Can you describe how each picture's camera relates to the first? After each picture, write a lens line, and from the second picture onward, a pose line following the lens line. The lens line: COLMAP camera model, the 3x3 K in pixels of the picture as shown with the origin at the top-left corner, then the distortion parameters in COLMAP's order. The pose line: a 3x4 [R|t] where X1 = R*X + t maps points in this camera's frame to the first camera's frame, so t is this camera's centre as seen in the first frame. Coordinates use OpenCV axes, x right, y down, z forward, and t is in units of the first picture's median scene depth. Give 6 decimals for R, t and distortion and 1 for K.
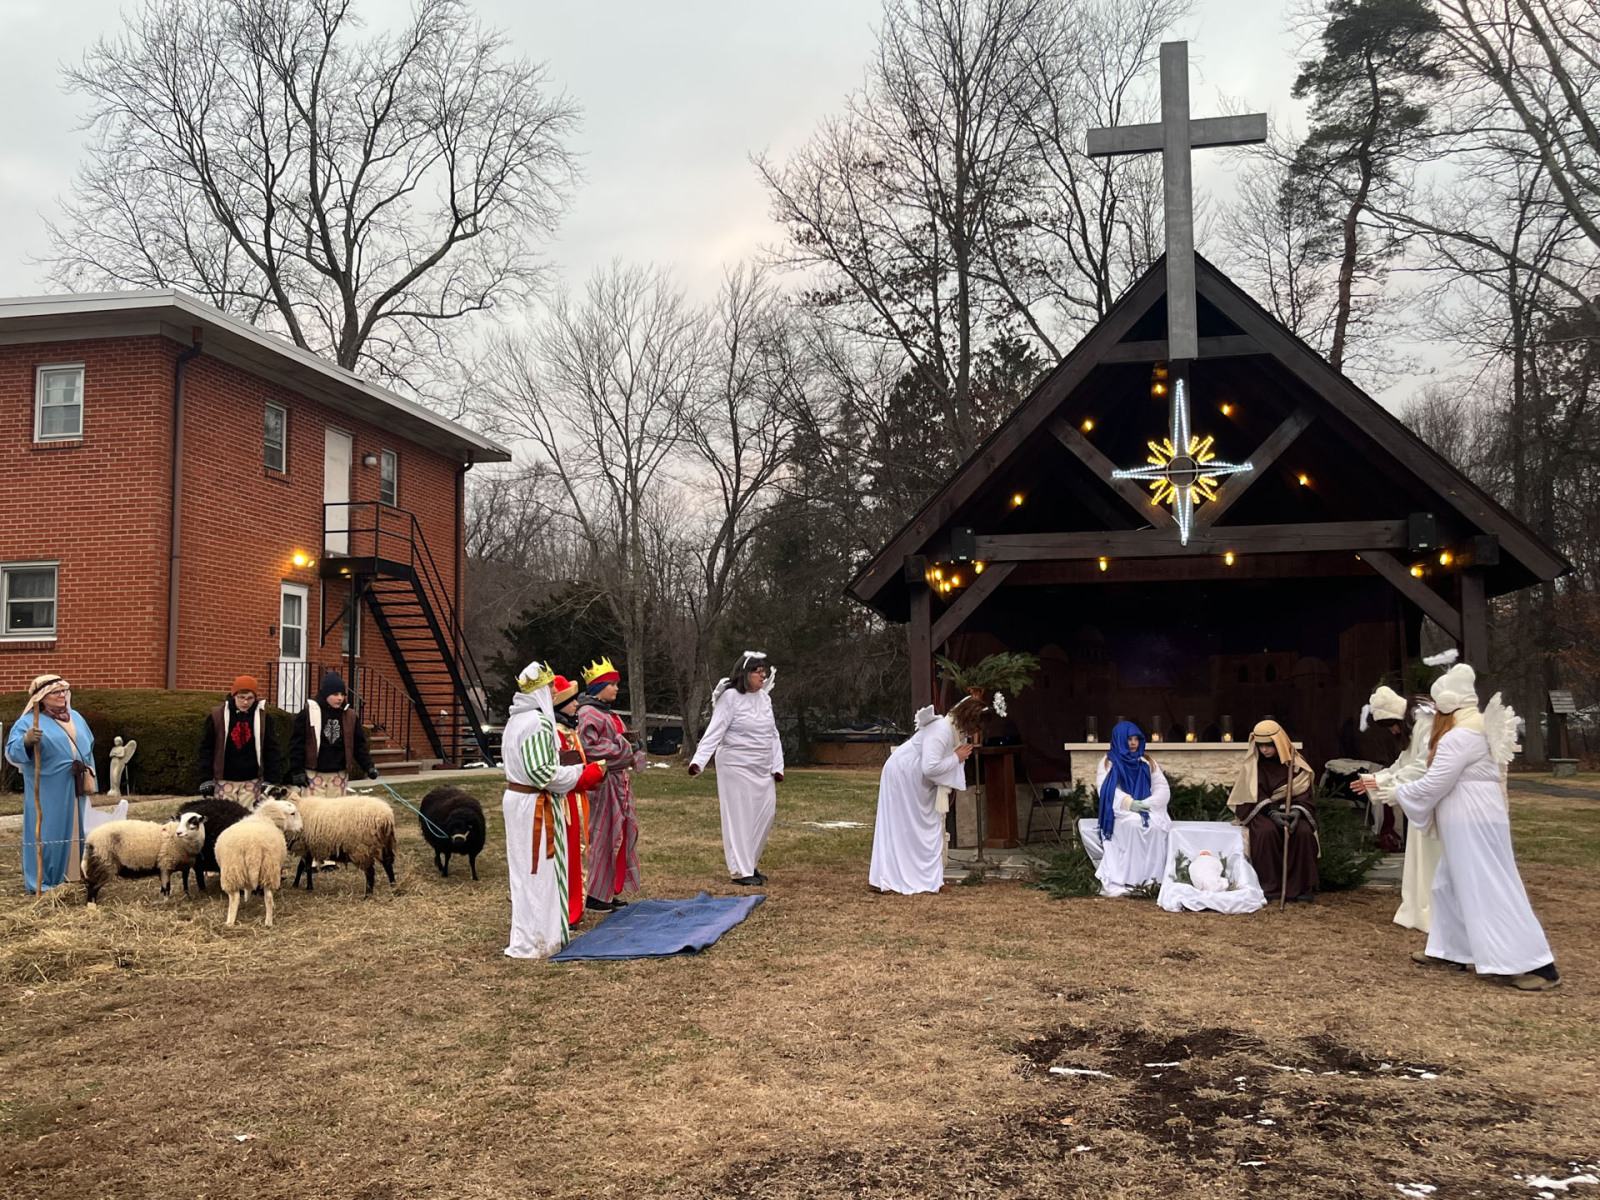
lens RADIAL K [[1402.7, 0, 795.4], [0, 1402.7, 606.8], [0, 0, 1]] dist [0.052487, -0.059810]
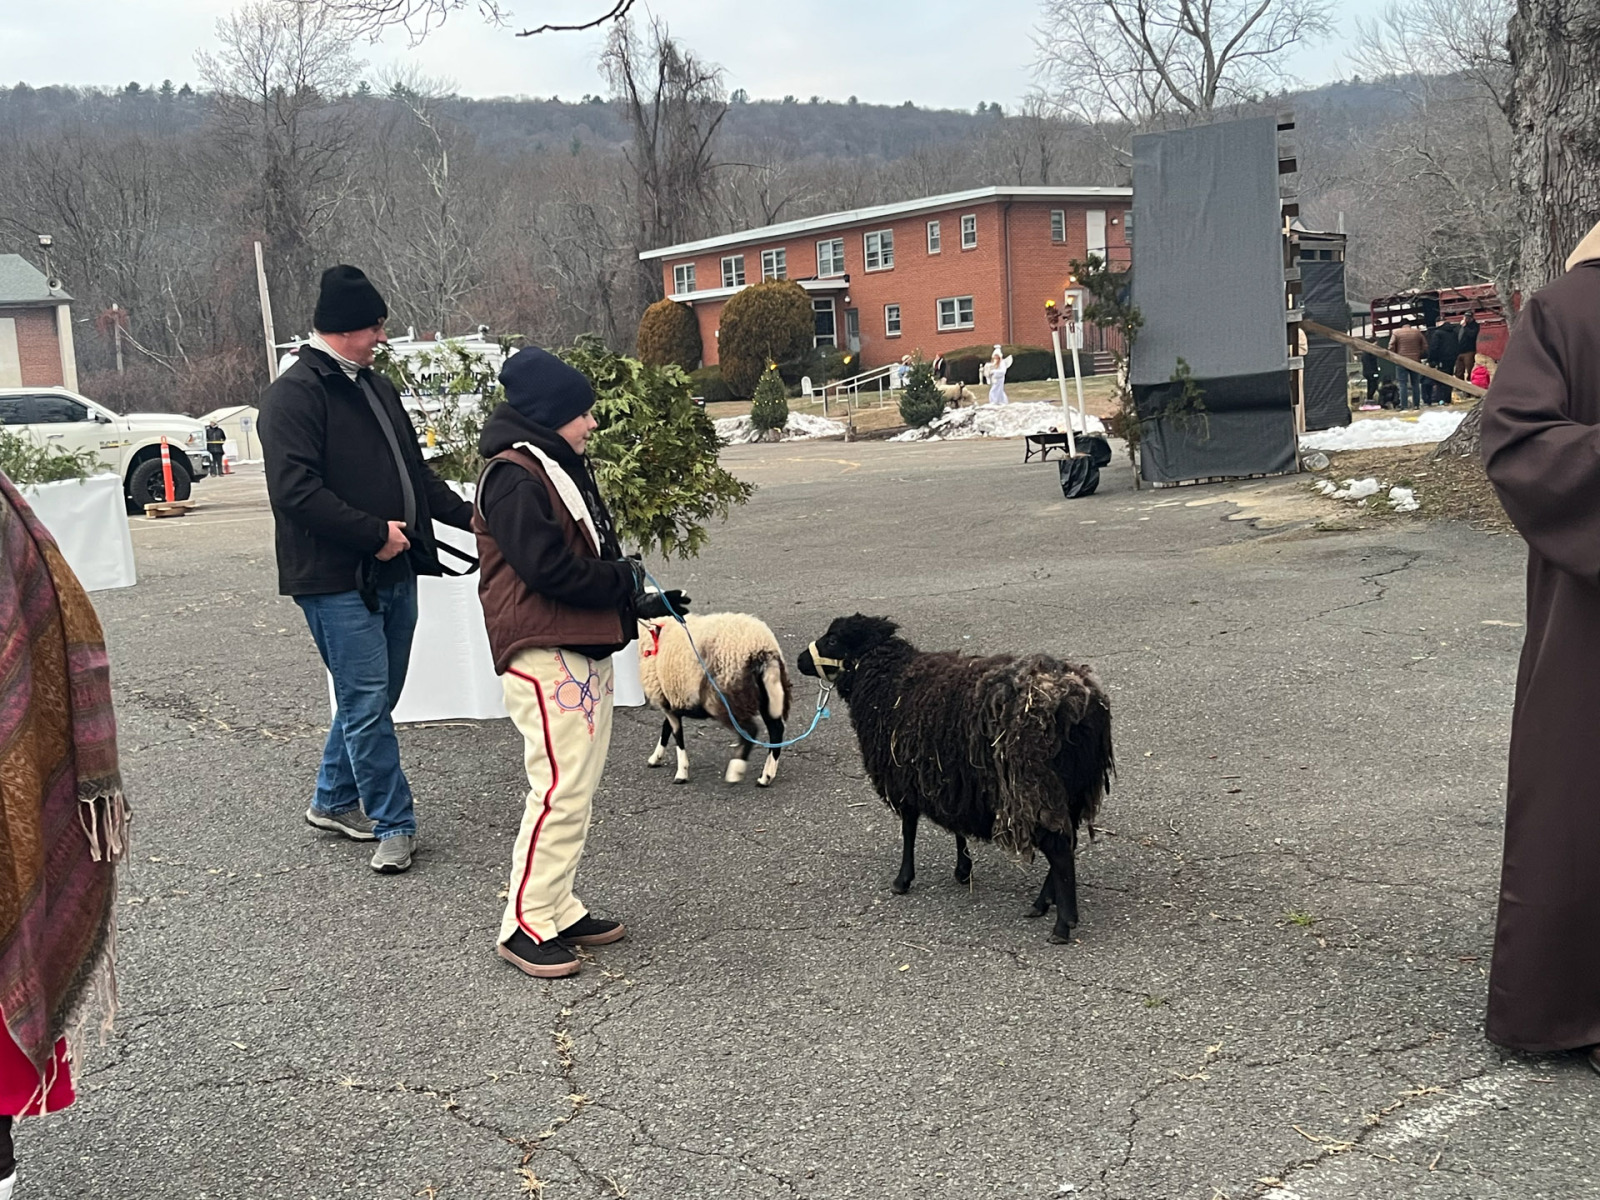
lens RADIAL K [[1718.3, 0, 800.0], [0, 1718.3, 600.0], [0, 0, 1]] dist [0.067798, -0.111176]
pose [[0.738847, 0.046591, -0.672260, 0.624286], [0.113598, 0.974719, 0.192404, -0.059119], [0.664229, -0.218525, 0.714876, -0.709962]]
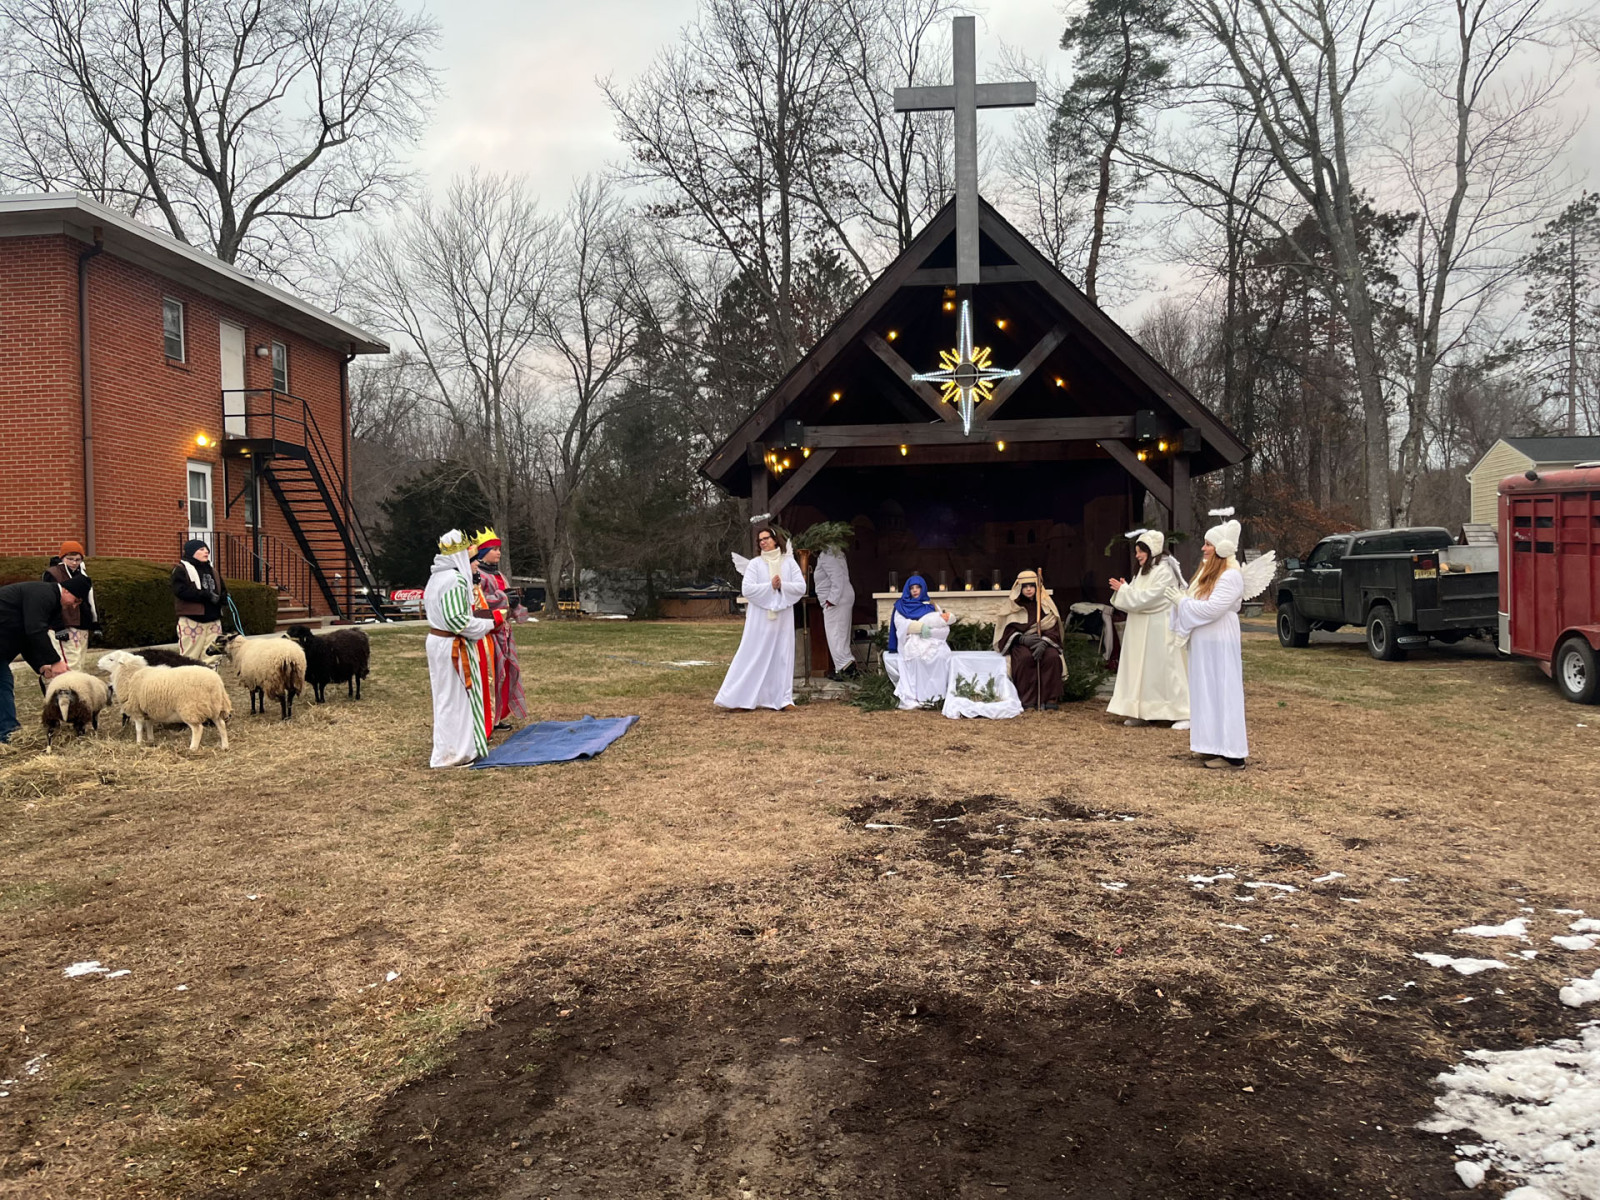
lens RADIAL K [[1199.5, 0, 800.0], [0, 1199.5, 600.0], [0, 0, 1]] dist [0.070901, -0.094544]
pose [[0.991153, -0.013026, 0.132086, -0.004525], [0.000118, 0.995258, 0.097269, -0.000435], [-0.132727, -0.096393, 0.986454, -0.016052]]
